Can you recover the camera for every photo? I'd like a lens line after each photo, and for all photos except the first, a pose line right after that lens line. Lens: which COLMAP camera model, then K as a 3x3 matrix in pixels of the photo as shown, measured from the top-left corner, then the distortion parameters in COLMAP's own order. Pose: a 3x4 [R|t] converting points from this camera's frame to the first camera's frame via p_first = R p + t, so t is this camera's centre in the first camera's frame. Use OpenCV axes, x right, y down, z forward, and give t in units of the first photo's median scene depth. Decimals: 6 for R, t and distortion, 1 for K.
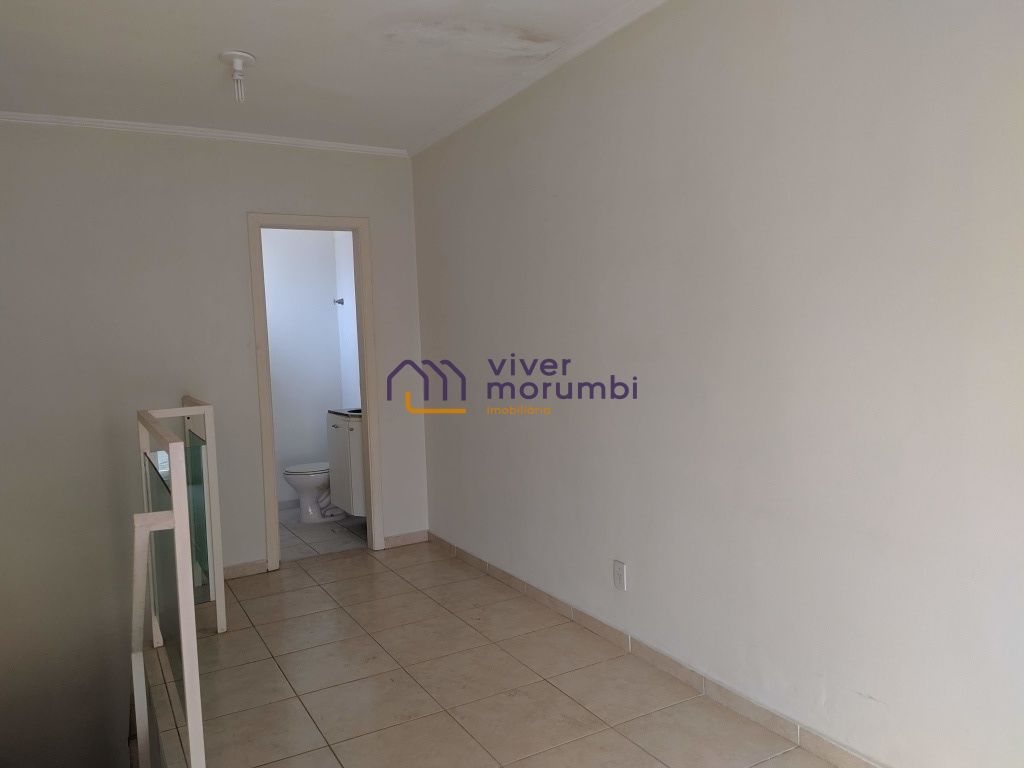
lens RADIAL K [[754.4, 0, 512.0], [0, 754.4, 384.0], [0, 0, 1]] dist [0.006556, -0.045416]
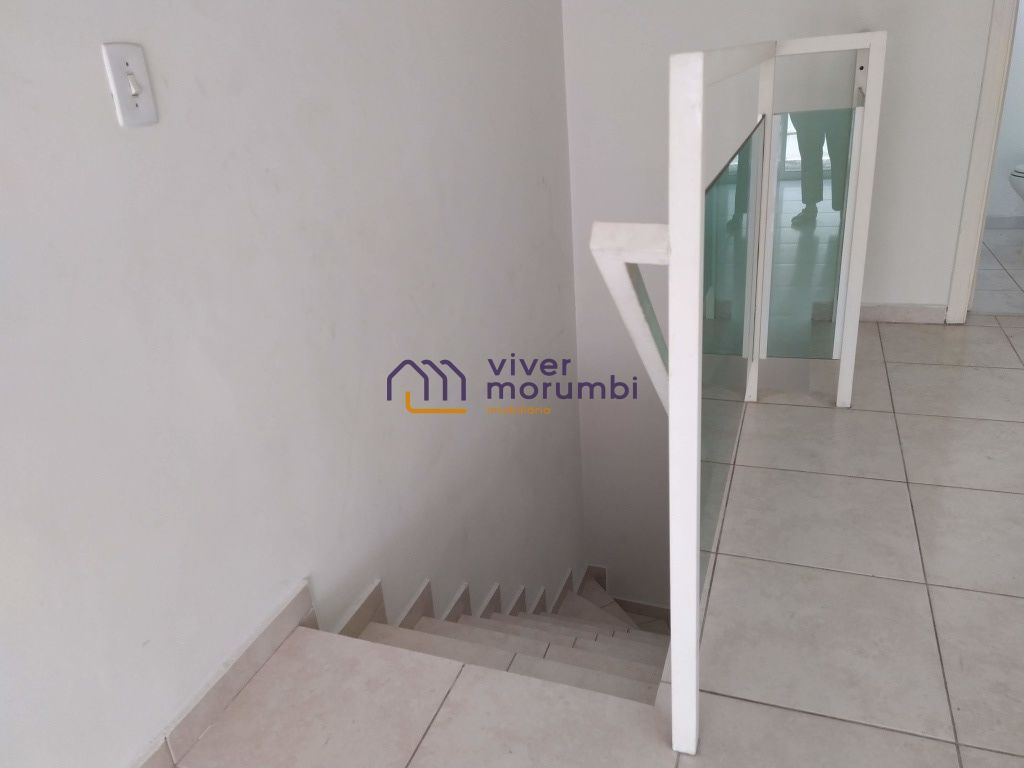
lens RADIAL K [[752.7, 0, 512.0], [0, 752.7, 384.0], [0, 0, 1]] dist [0.097631, -0.141023]
pose [[0.645212, 0.283209, -0.709573, -0.086648], [0.012000, 0.924885, 0.380058, 0.043542], [0.763909, -0.253733, 0.593348, 0.329186]]
